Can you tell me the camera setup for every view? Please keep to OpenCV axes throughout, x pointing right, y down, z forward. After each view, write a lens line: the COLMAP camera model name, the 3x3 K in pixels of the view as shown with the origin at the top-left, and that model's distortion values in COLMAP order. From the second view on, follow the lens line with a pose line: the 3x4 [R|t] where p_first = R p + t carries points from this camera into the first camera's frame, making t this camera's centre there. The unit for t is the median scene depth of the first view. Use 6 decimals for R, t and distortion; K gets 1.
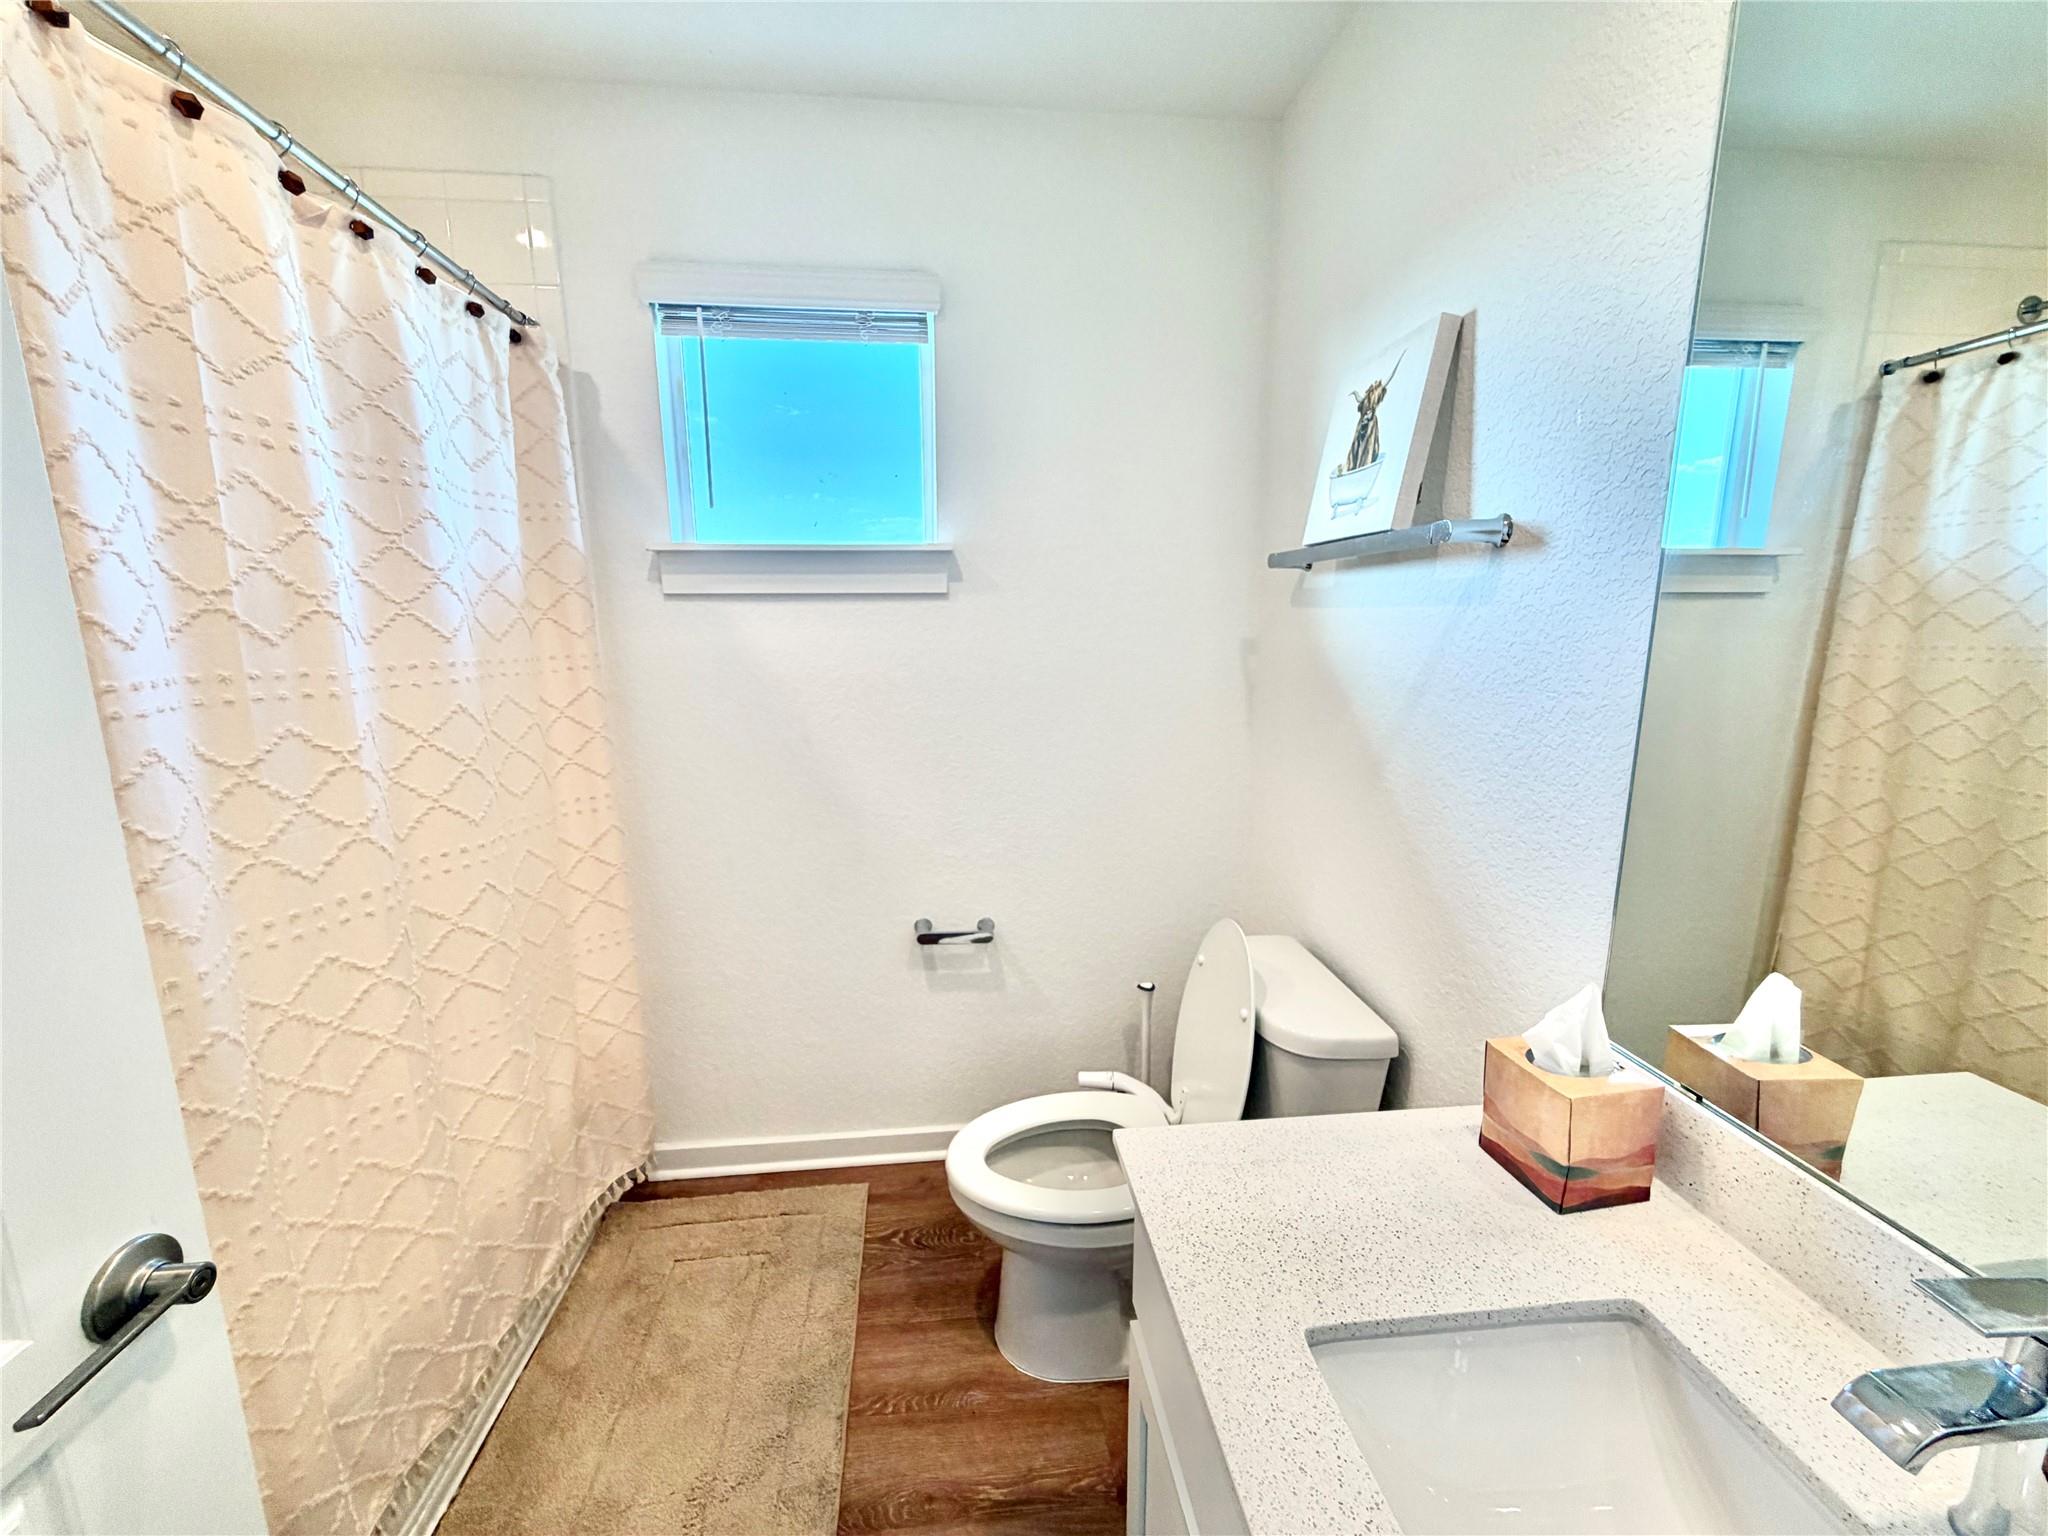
lens RADIAL K [[814.3, 0, 1020.2], [0, 814.3, 767.2], [0, 0, 1]] dist [0.000680, -0.000766]
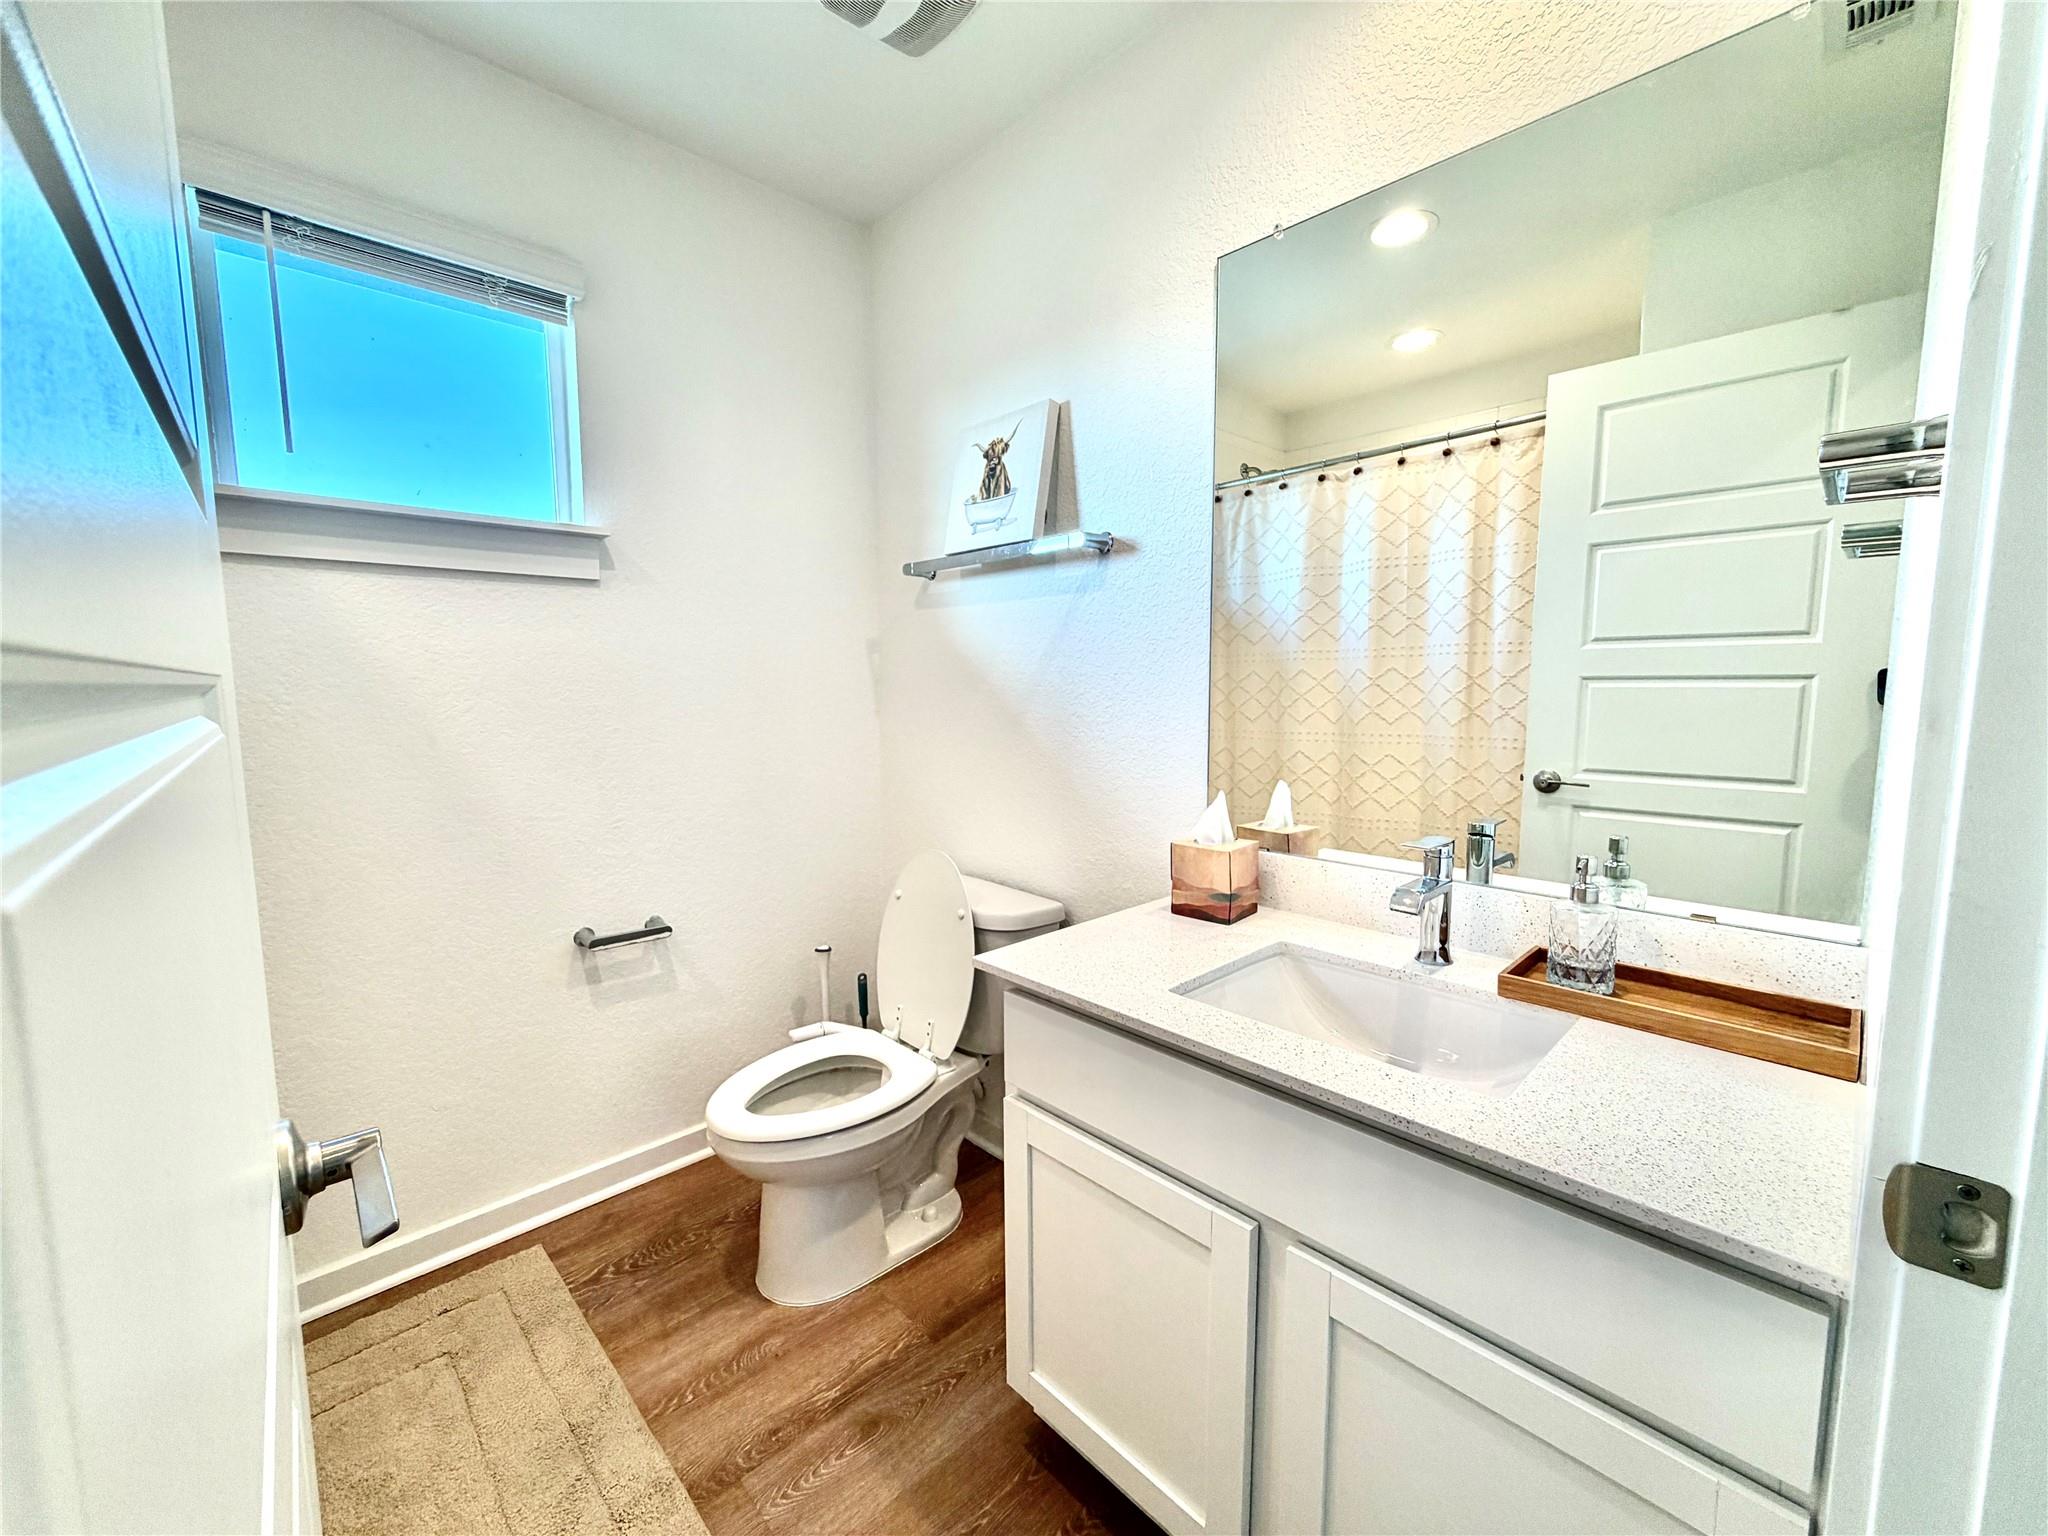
lens RADIAL K [[814.3, 0, 1013.4], [0, 814.3, 767.1], [0, 0, 1]] dist [0.000680, -0.000766]
pose [[0.792562, -0.064515, 0.606369, -0.351549], [0.111900, 0.992889, -0.040622, 0.120548], [-0.599437, 0.100048, 0.794145, -0.055918]]
